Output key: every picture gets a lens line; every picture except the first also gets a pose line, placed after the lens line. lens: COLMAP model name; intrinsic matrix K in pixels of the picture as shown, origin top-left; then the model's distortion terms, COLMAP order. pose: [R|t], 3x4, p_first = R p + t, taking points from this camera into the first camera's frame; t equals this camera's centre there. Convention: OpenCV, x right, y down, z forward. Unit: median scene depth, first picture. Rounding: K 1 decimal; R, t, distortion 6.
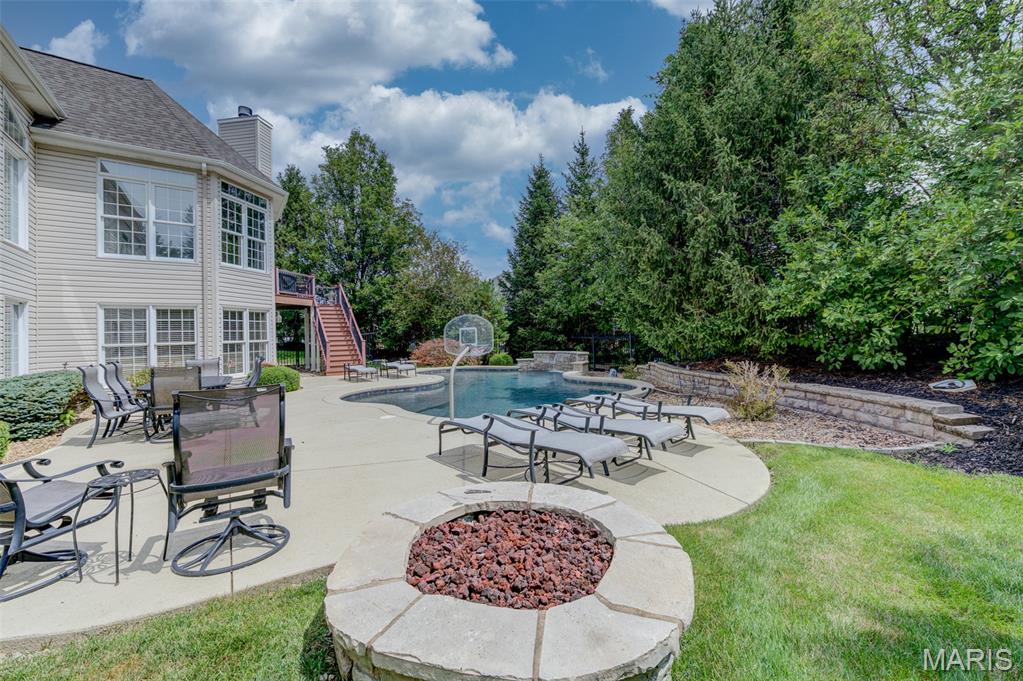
lens RADIAL K [[410.5, 0, 515.2], [0, 410.5, 340.1], [0, 0, 1]] dist [0.006146, -0.002043]
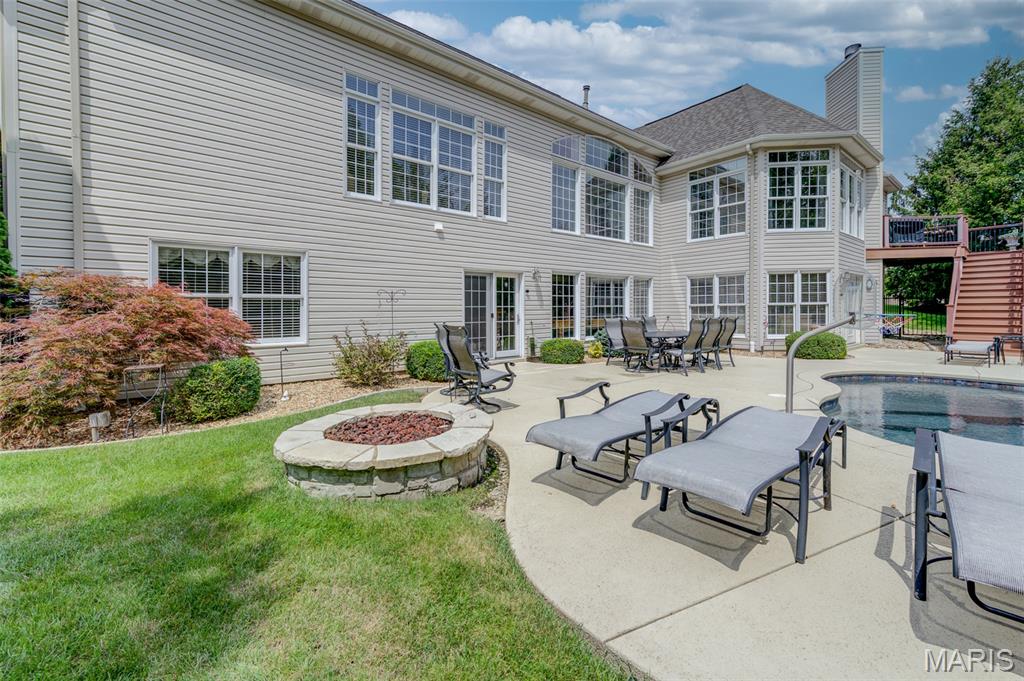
lens RADIAL K [[416.9, 0, 512.9], [0, 416.9, 313.3], [0, 0, 1]] dist [0.004547, -0.001846]
pose [[0.061049, 0.033910, -0.997559, 0.333602], [-0.006314, 0.999416, 0.033586, -0.003444], [0.998115, 0.004248, 0.061228, 0.274476]]
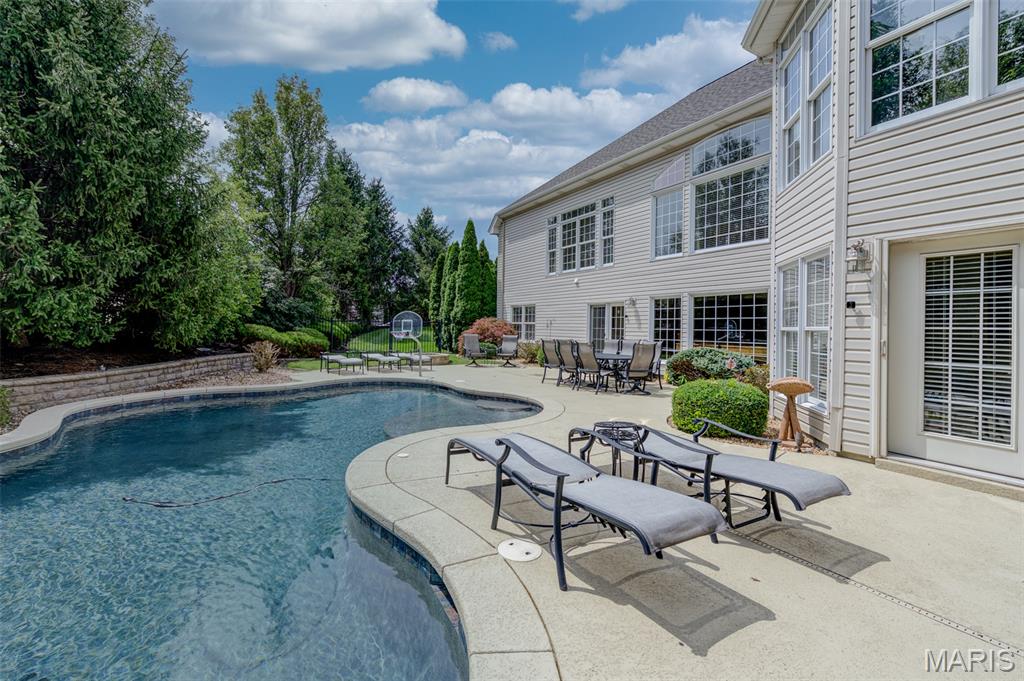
lens RADIAL K [[446.3, 0, 518.8], [0, 446.3, 322.7], [0, 0, 1]] dist [0.016380, -0.000088]
pose [[-0.997856, 0.002357, 0.065408, -0.405265], [0.001780, 0.999959, -0.008888, 0.007103], [-0.065427, -0.008752, -0.997819, 1.662611]]
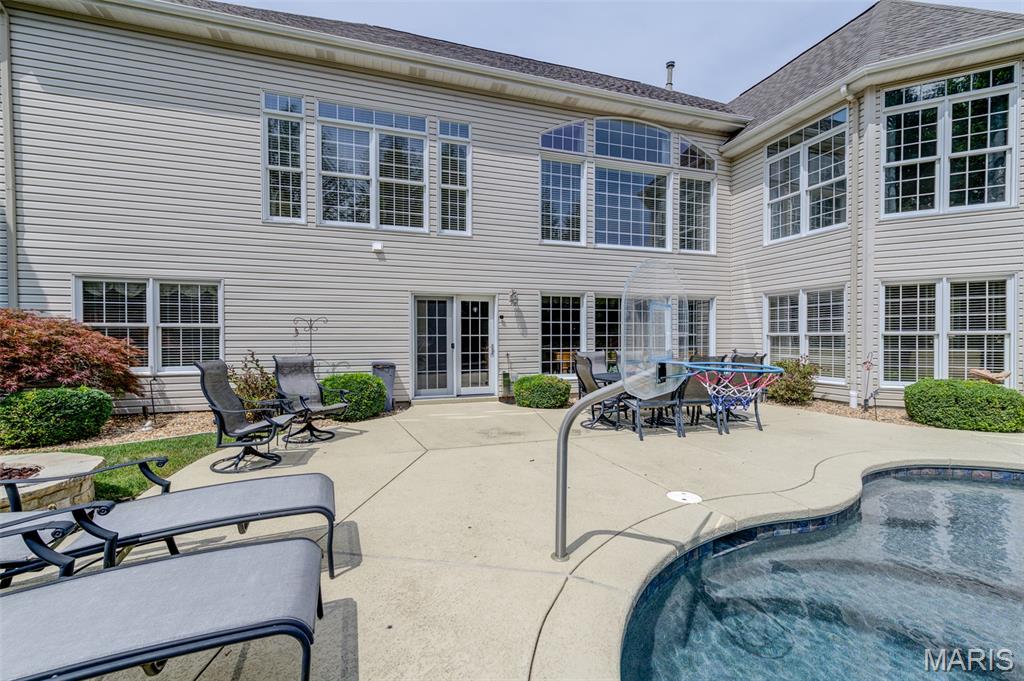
lens RADIAL K [[416.9, 0, 514.3], [0, 416.9, 343.8], [0, 0, 1]] dist [0.004547, -0.001846]
pose [[-0.311099, 0.044673, -0.949327, 0.134002], [-0.002309, 0.998856, 0.047761, -0.009322], [0.950375, 0.017050, -0.310640, 0.641833]]
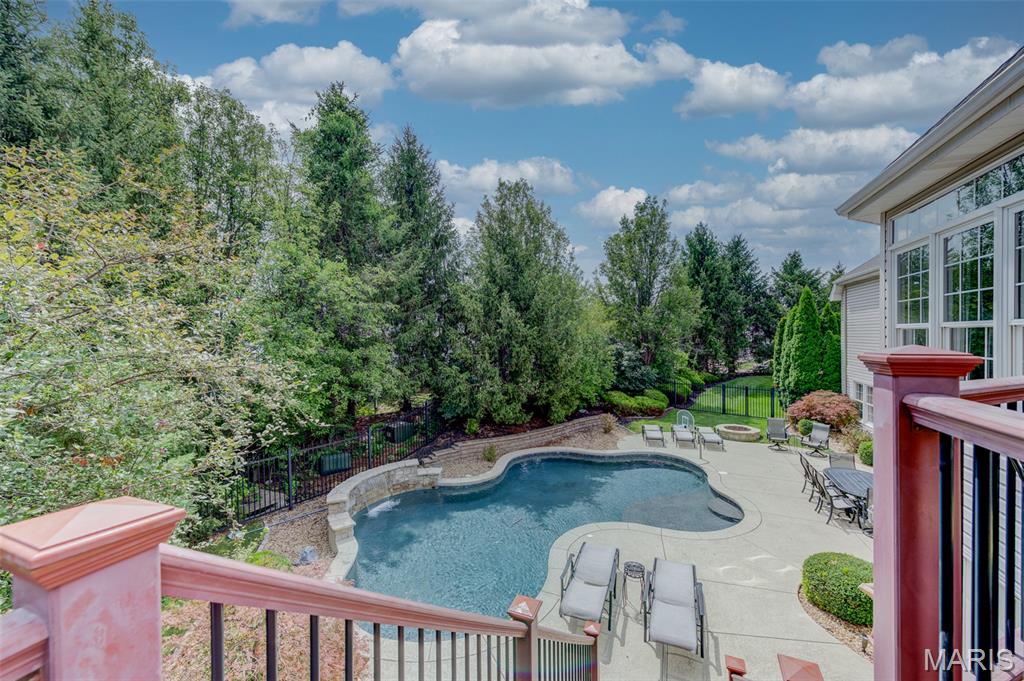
lens RADIAL K [[416.9, 0, 498.3], [0, 416.9, 338.5], [0, 0, 1]] dist [0.004547, -0.001846]
pose [[-0.535332, 0.016637, 0.844478, -0.857482], [0.021587, 0.999749, -0.006011, -0.247737], [-0.844366, 0.015012, -0.535557, 1.823771]]
